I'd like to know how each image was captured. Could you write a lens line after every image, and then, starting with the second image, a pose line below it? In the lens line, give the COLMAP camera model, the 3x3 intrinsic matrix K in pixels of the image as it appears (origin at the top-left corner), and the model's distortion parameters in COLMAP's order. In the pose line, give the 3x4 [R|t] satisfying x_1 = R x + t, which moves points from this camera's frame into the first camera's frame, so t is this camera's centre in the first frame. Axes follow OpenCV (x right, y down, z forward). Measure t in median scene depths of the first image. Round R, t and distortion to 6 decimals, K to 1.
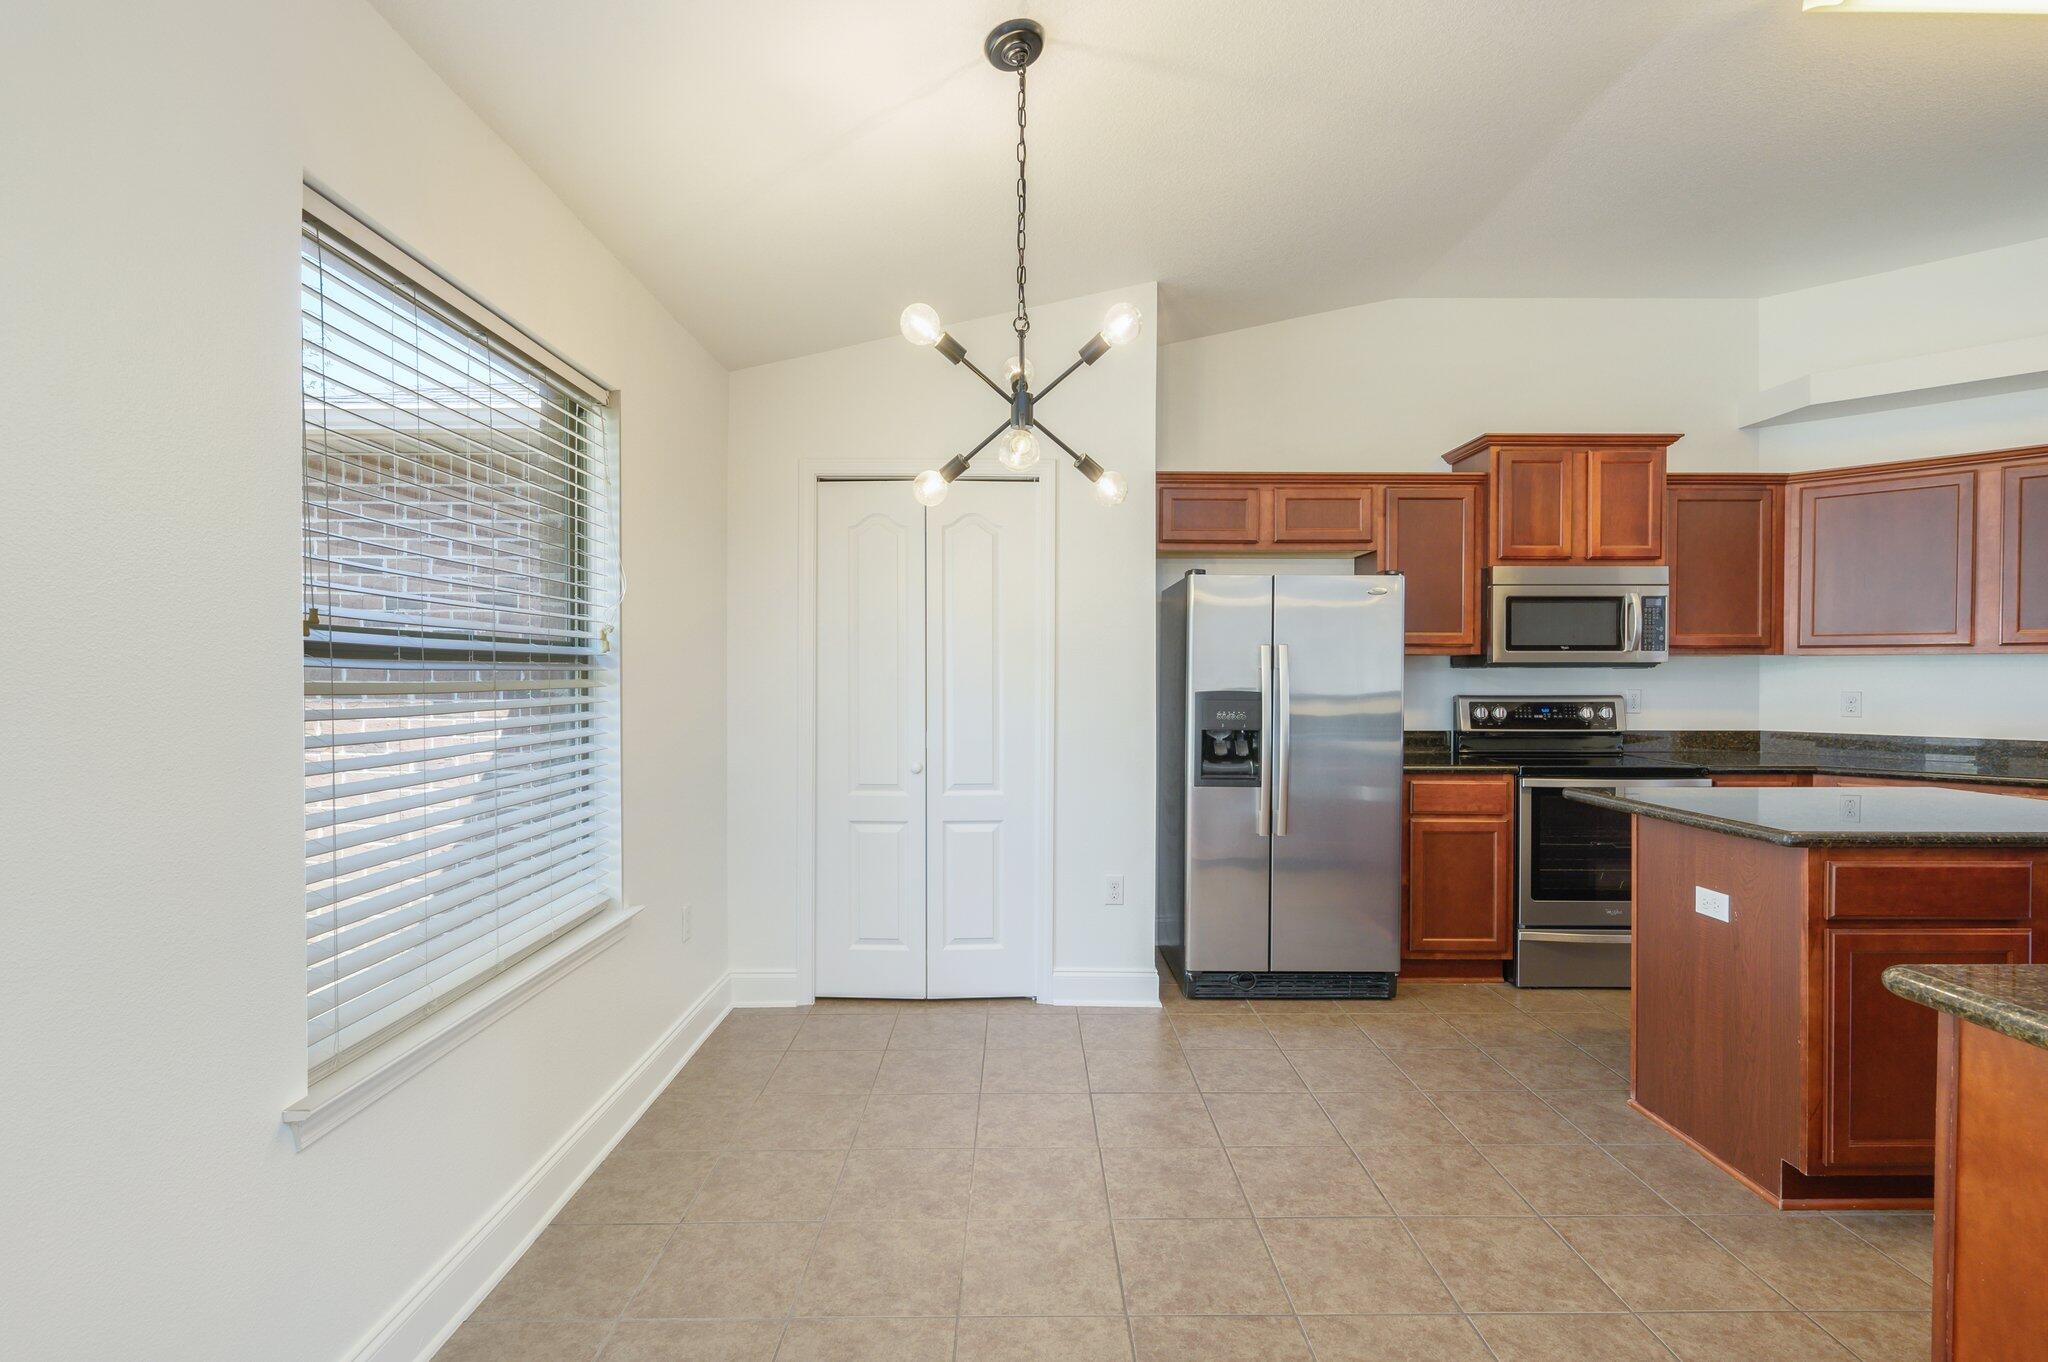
lens RADIAL K [[946.0, 0, 1020.2], [0, 946.0, 685.7], [0, 0, 1]] dist [-0.003967, 0.000820]
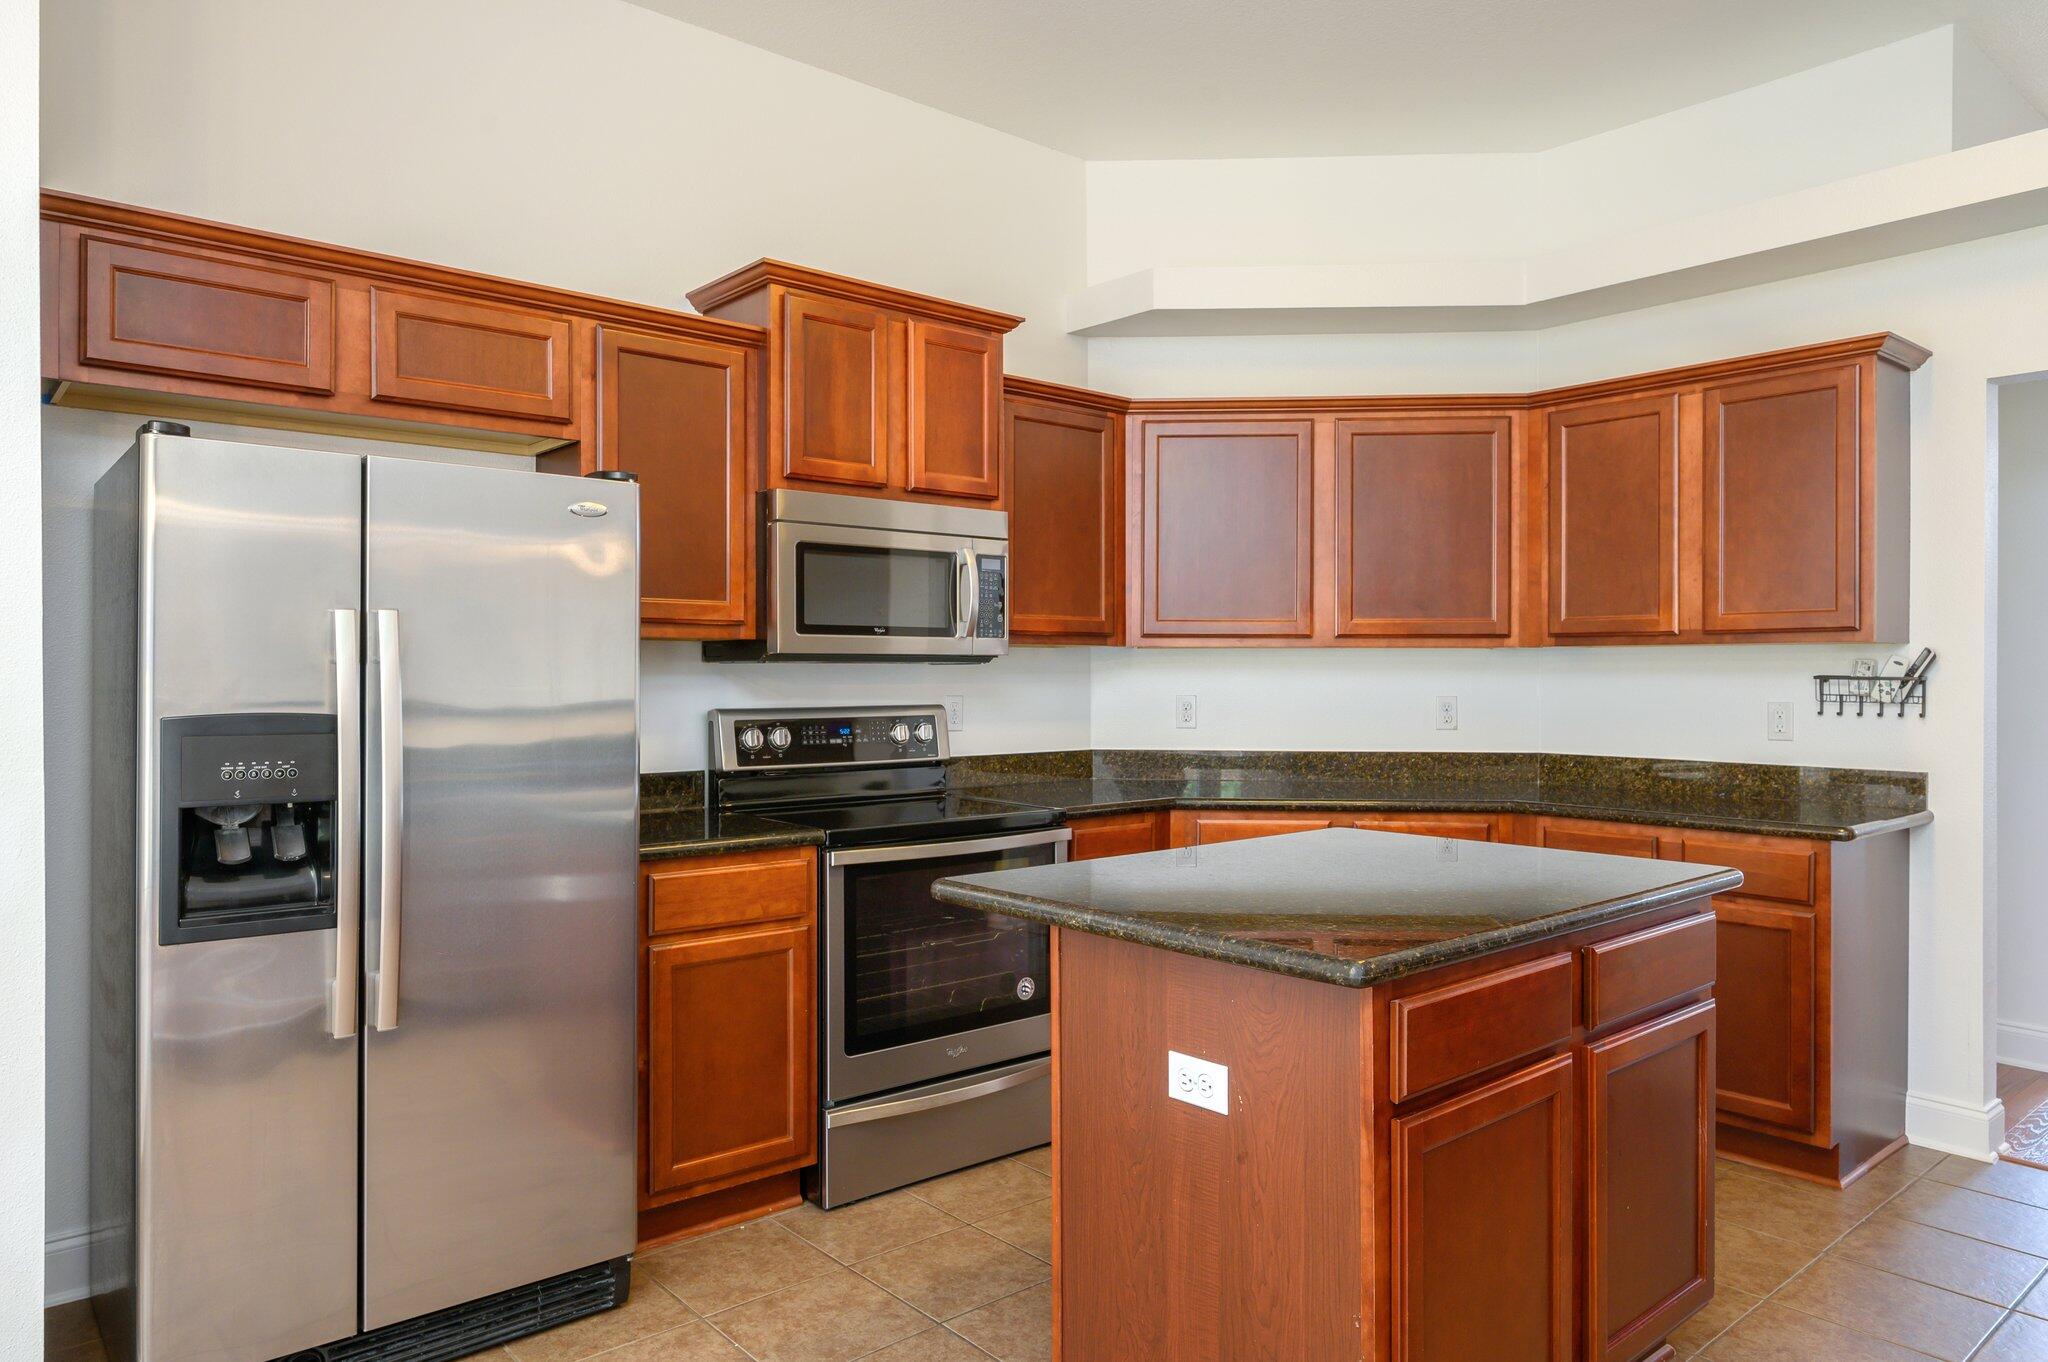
lens RADIAL K [[1308.5, 0, 1022.1], [0, 1308.5, 676.5], [0, 0, 1]] dist [-0.002891, 0.001754]
pose [[0.759859, -0.003000, 0.650080, 0.092580], [0.008502, 0.999950, -0.005324, -0.004614], [-0.650032, 0.009573, 0.759847, 0.297241]]
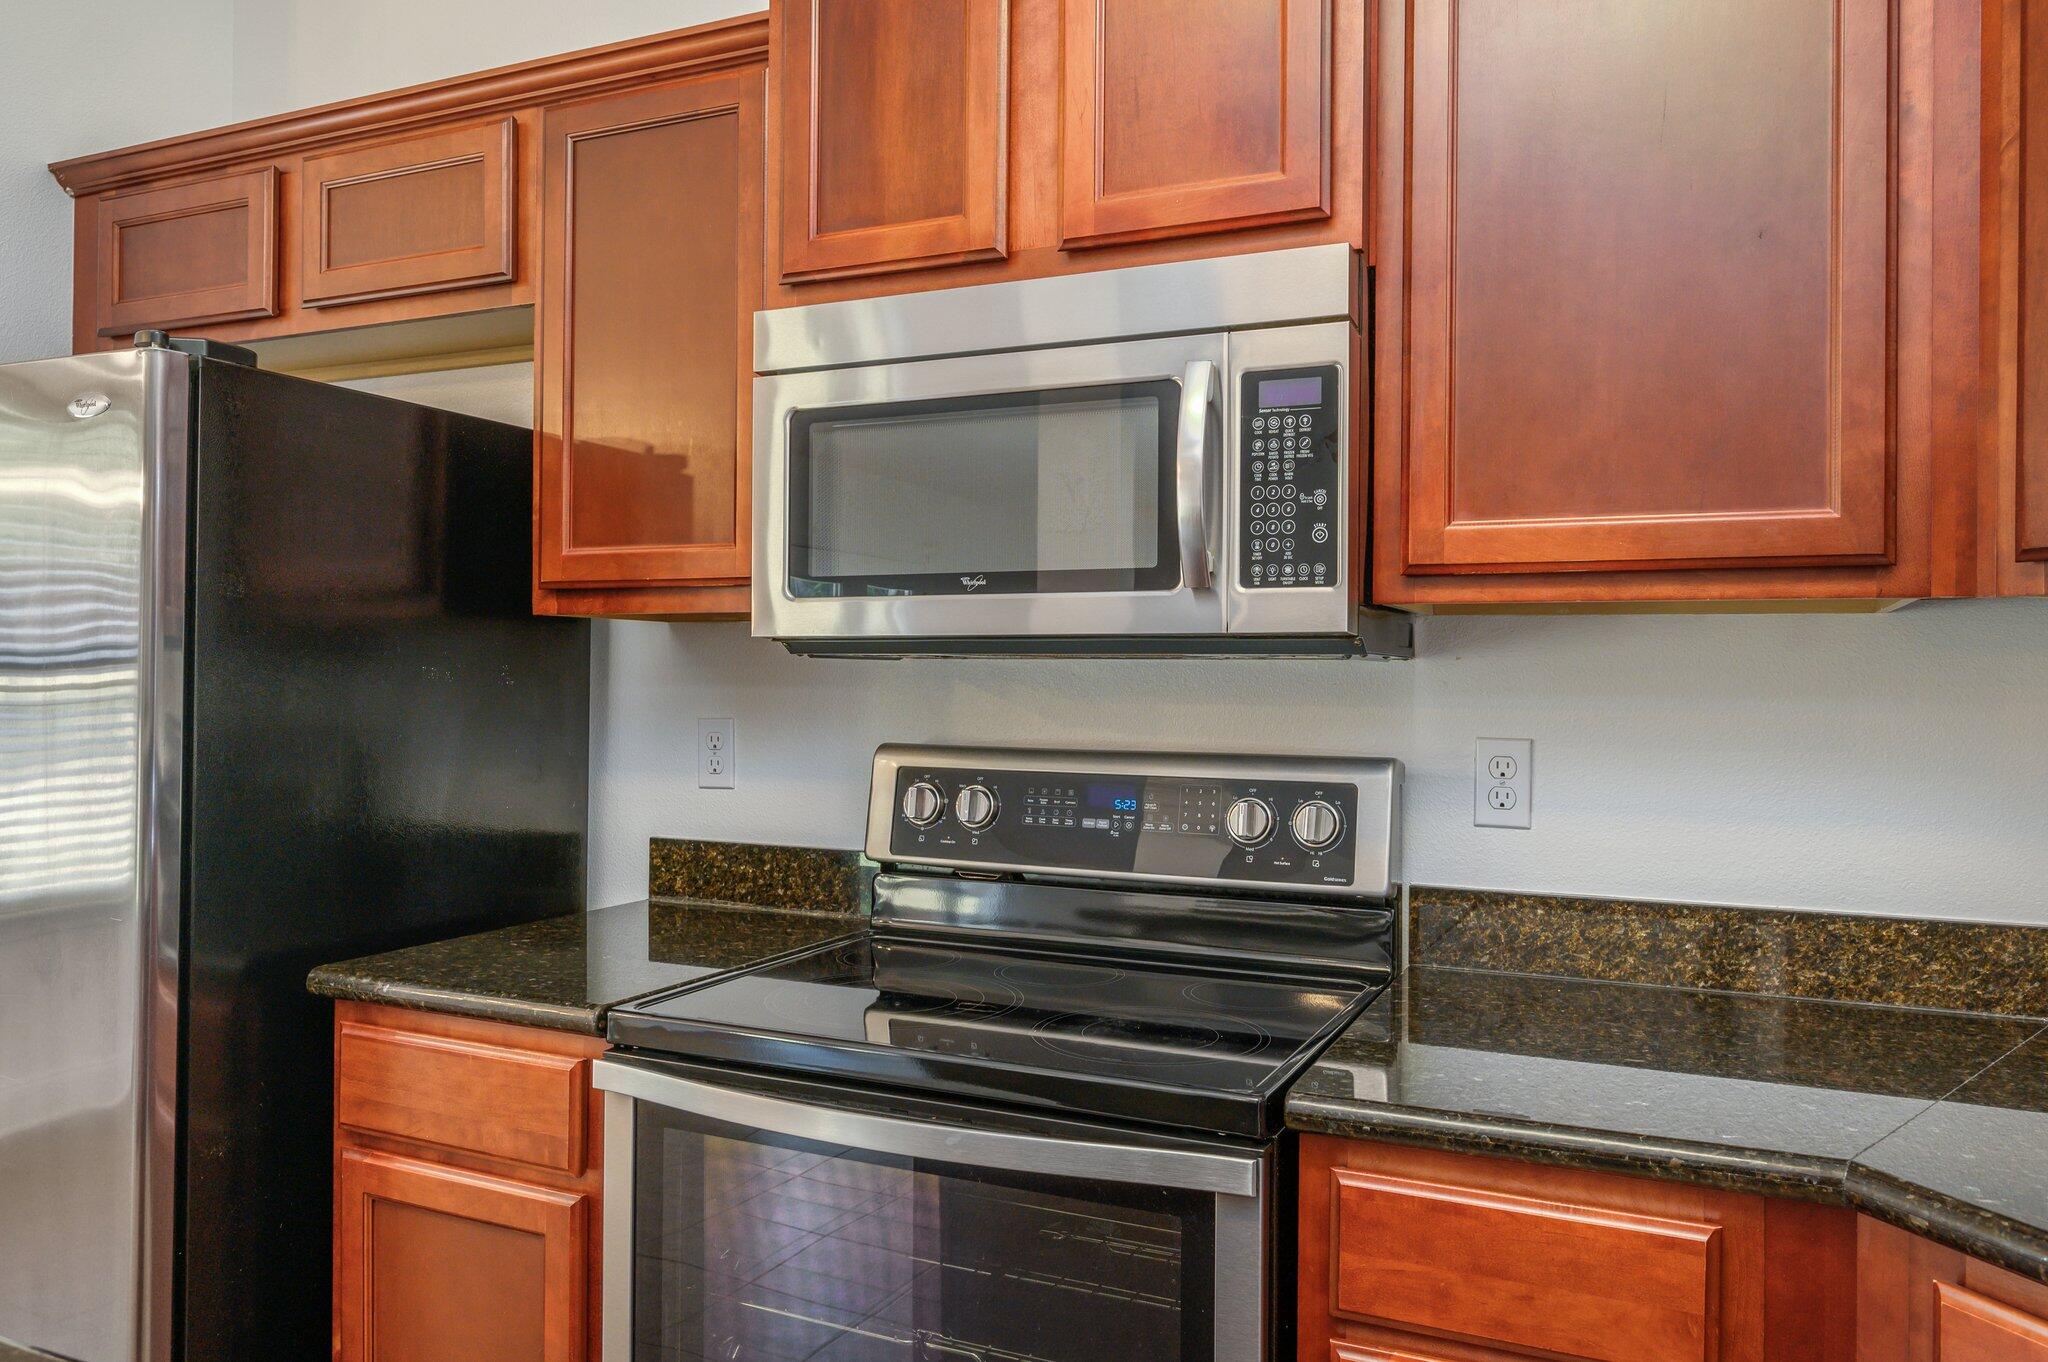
lens RADIAL K [[1460.3, 0, 1024.7], [0, 1460.3, 662.3], [0, 0, 1]] dist [-0.008555, -0.001643]
pose [[0.909099, 0.001866, -0.416576, 0.793077], [-0.010272, 0.999786, -0.017938, -0.009927], [0.416454, 0.020586, 0.908924, 0.642803]]
